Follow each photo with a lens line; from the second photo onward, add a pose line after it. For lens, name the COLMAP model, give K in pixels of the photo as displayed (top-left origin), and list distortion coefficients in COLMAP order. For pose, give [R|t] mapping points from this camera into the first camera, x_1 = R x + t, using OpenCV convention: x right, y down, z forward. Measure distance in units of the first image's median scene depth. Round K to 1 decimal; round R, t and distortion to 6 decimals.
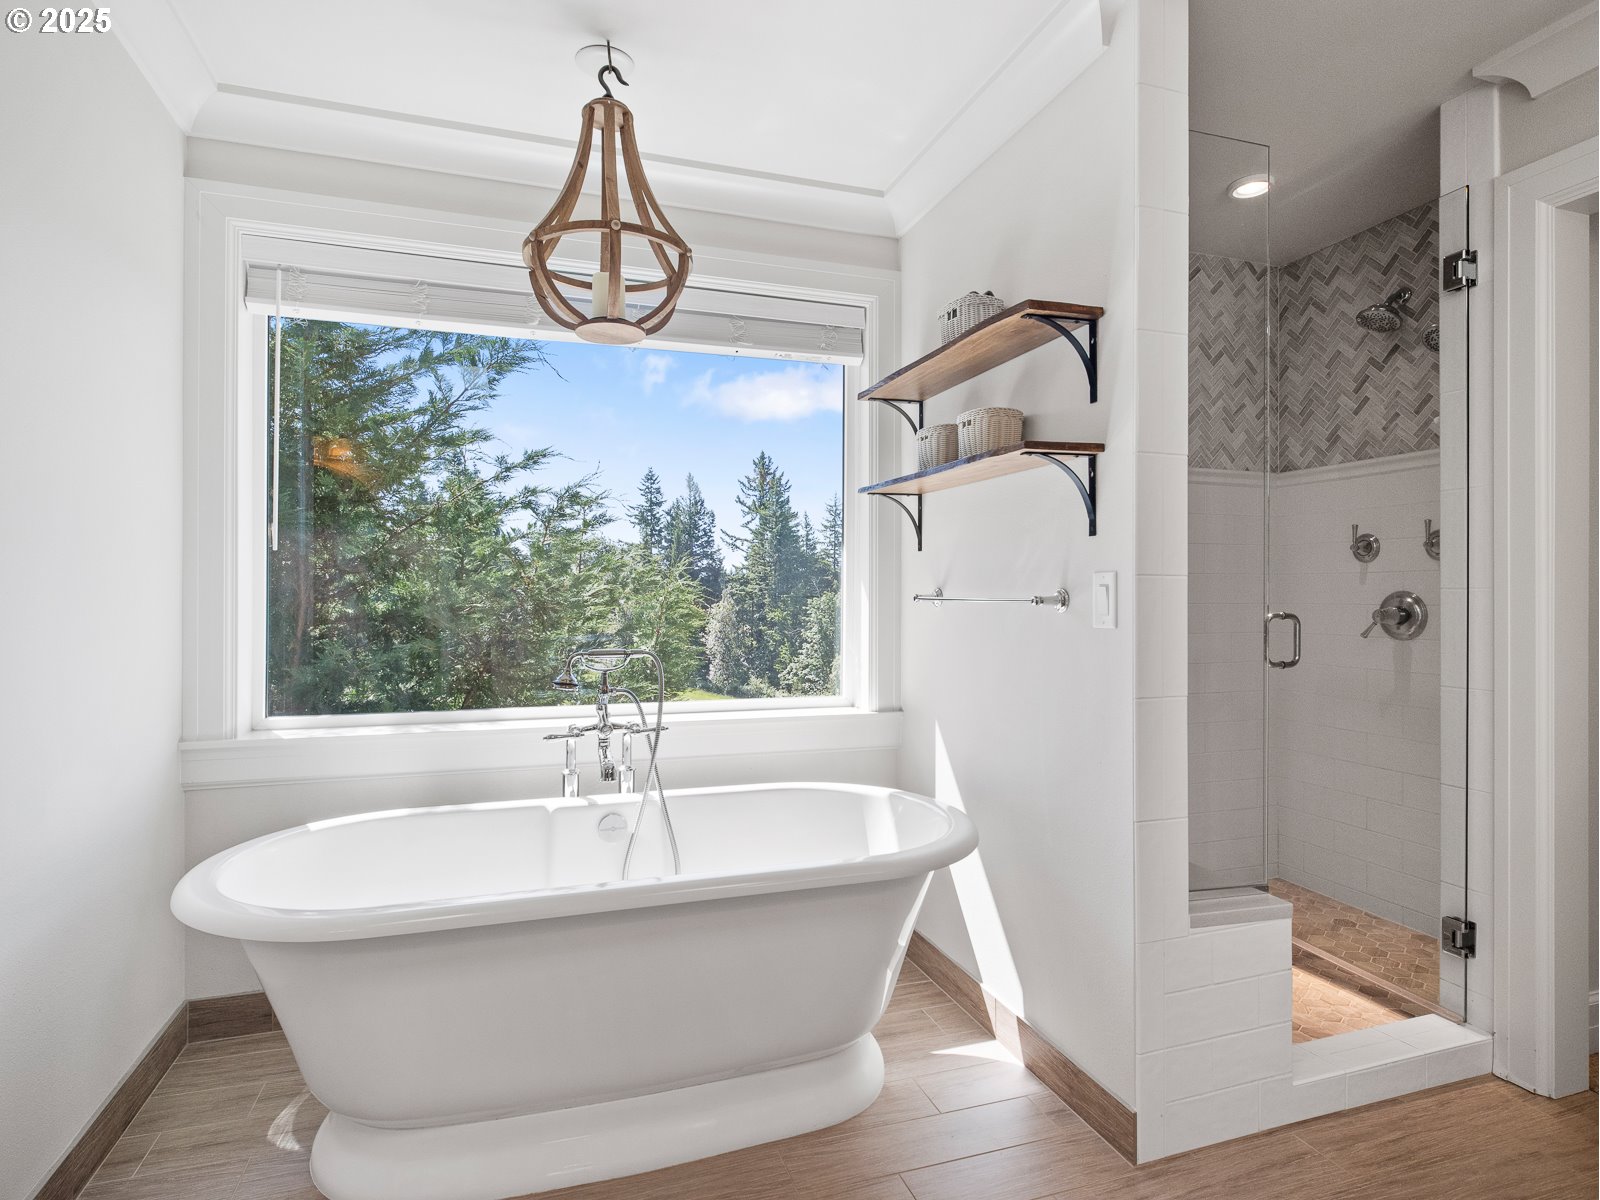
lens RADIAL K [[872.6, 0, 804.1], [0, 872.6, 593.7], [0, 0, 1]] dist [-0.006889, -0.002284]
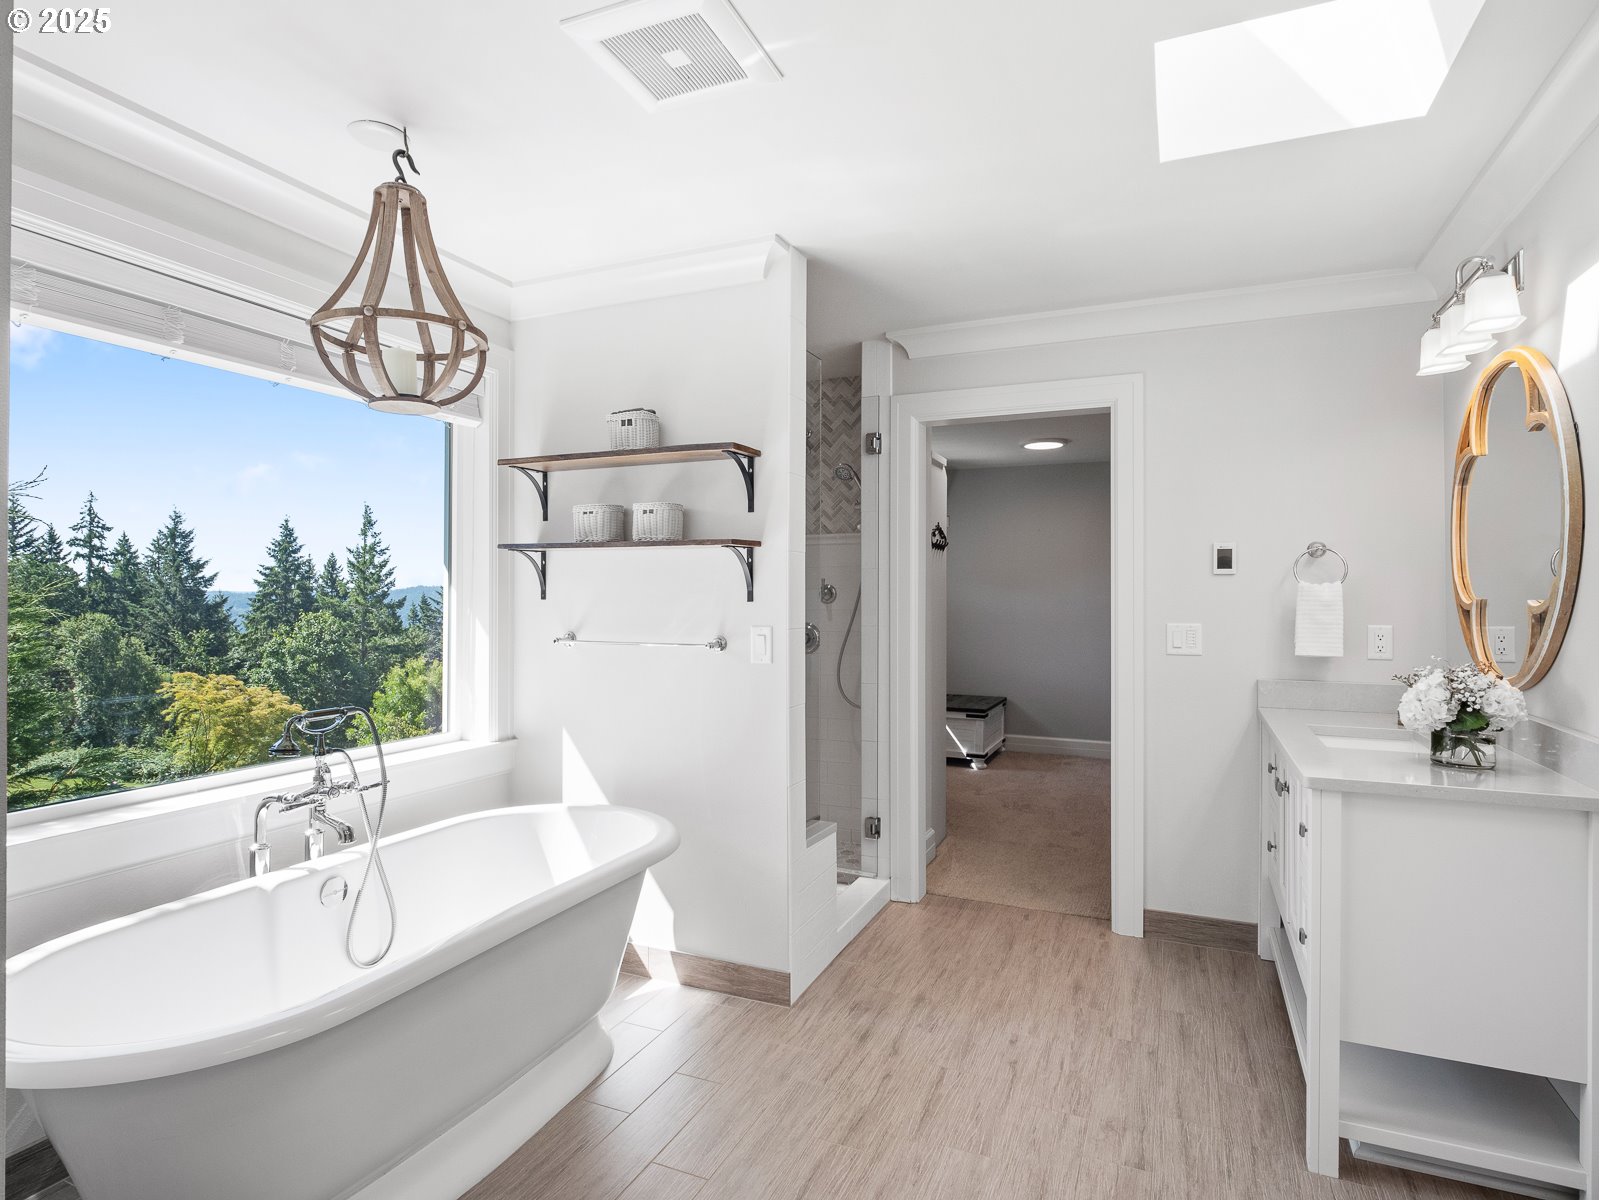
lens RADIAL K [[872.6, 0, 804.1], [0, 872.6, 593.7], [0, 0, 1]] dist [-0.006889, -0.002284]
pose [[0.659800, 0.001418, 0.751440, -0.664721], [-0.000422, 0.999999, -0.001516, -0.071055], [-0.751441, 0.000683, 0.659800, -0.047269]]
